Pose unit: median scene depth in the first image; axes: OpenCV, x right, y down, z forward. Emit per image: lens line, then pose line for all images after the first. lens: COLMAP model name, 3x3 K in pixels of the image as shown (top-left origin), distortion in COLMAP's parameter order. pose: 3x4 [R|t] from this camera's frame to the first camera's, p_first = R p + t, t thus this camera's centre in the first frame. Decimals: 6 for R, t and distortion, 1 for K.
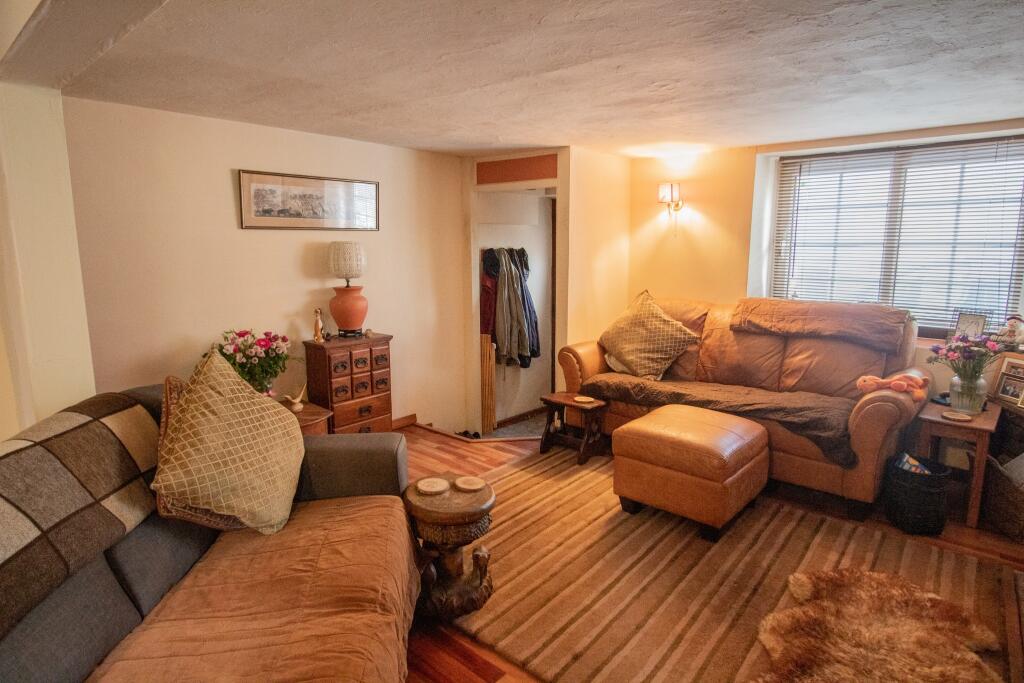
lens RADIAL K [[583.6, 0, 514.6], [0, 583.6, 341.0], [0, 0, 1]] dist [-0.006780, 0.001483]
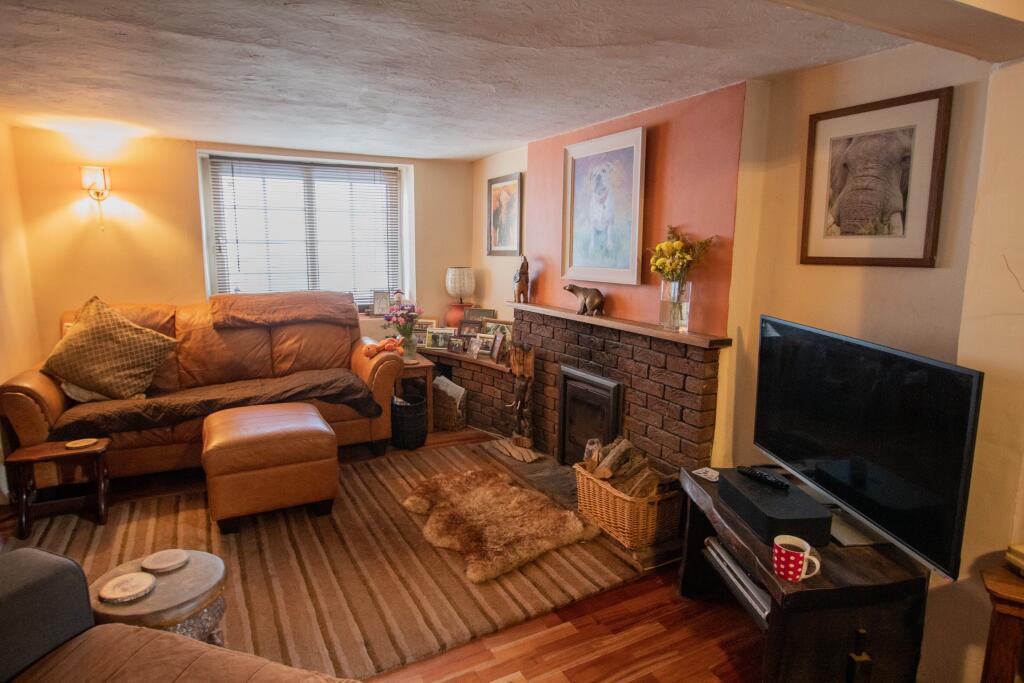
lens RADIAL K [[583.6, 0, 513.0], [0, 583.6, 340.6], [0, 0, 1]] dist [-0.006780, 0.001483]
pose [[0.337769, -0.152417, 0.928806, -0.400902], [0.145489, 0.983396, 0.108467, -0.034597], [-0.929917, 0.098495, 0.354335, 0.200853]]
